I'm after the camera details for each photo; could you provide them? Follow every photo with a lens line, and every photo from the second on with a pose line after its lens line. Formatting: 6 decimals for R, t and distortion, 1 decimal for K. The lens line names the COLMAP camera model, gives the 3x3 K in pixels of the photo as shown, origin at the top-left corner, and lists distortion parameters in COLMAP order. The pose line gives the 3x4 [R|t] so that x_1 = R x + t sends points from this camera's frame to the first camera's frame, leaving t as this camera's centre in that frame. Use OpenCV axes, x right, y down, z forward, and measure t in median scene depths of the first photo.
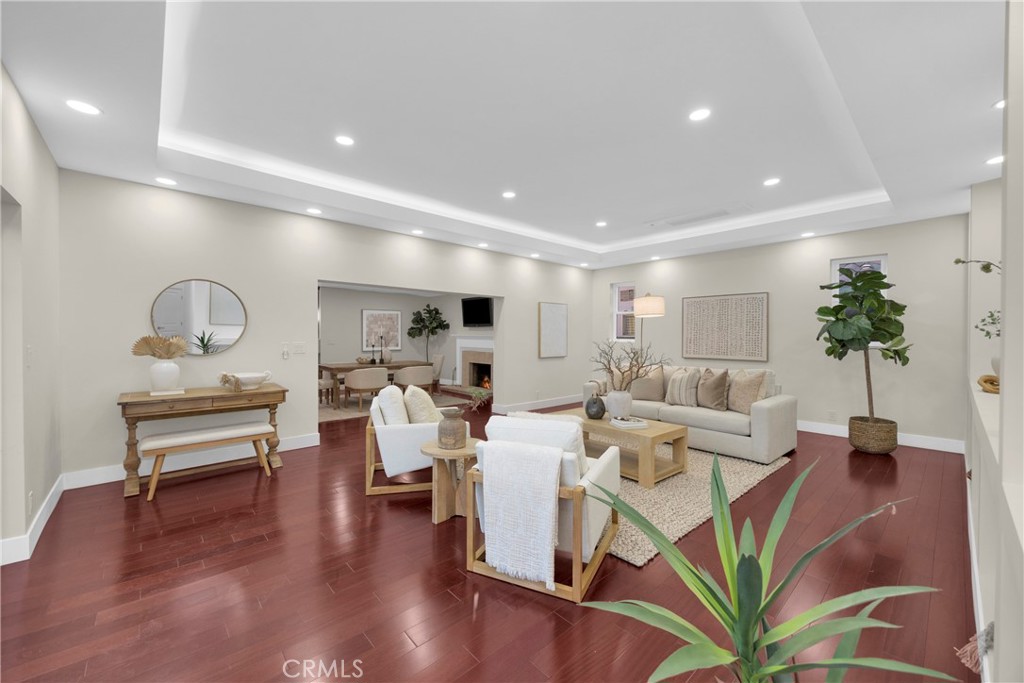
lens RADIAL K [[398.0, 0, 513.9], [0, 398.0, 342.8], [0, 0, 1]] dist [0.001856, 0.000137]
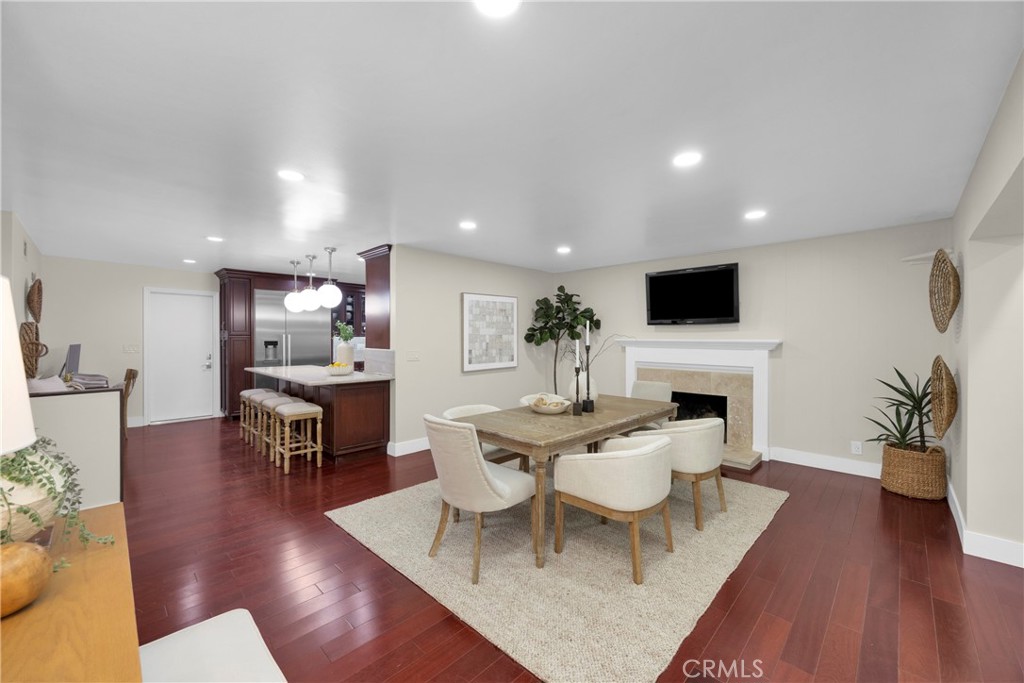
lens RADIAL K [[398.0, 0, 505.9], [0, 398.0, 343.2], [0, 0, 1]] dist [0.001856, 0.000137]
pose [[0.998955, -0.005390, 0.045393, -0.324727], [0.005568, 0.999977, -0.003783, -0.013456], [-0.045372, 0.004032, 0.998962, 0.441426]]
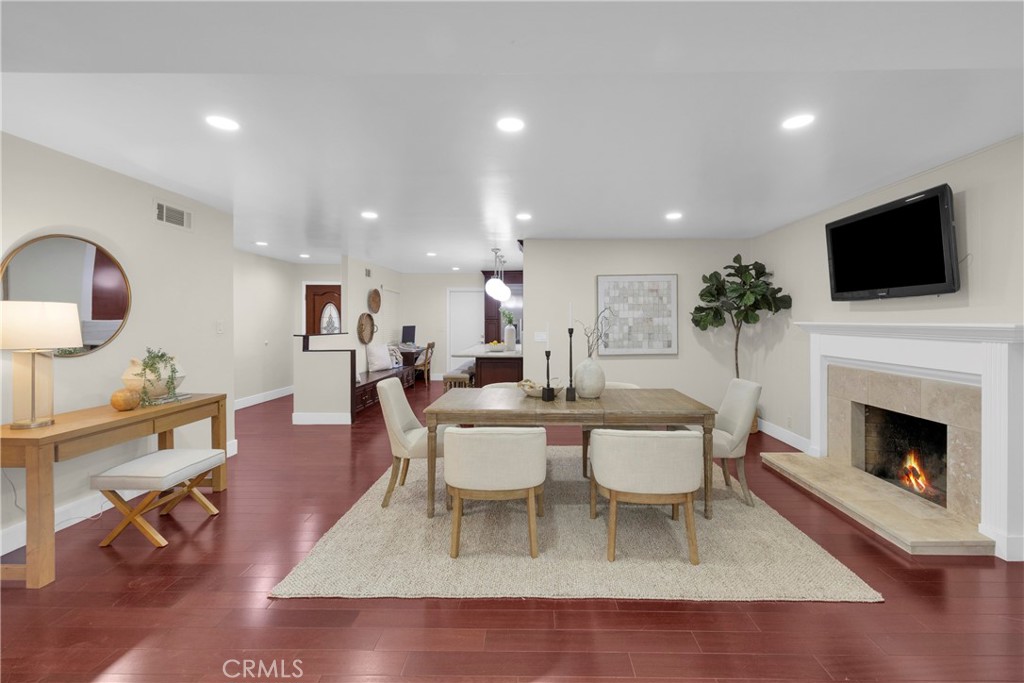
lens RADIAL K [[418.9, 0, 539.2], [0, 418.9, 324.3], [0, 0, 1]] dist [0.000203, 0.000338]
pose [[0.732288, -0.002849, -0.680989, -0.058820], [-0.005117, 0.999940, -0.009685, -0.013139], [0.680976, 0.010577, 0.732230, 0.510458]]
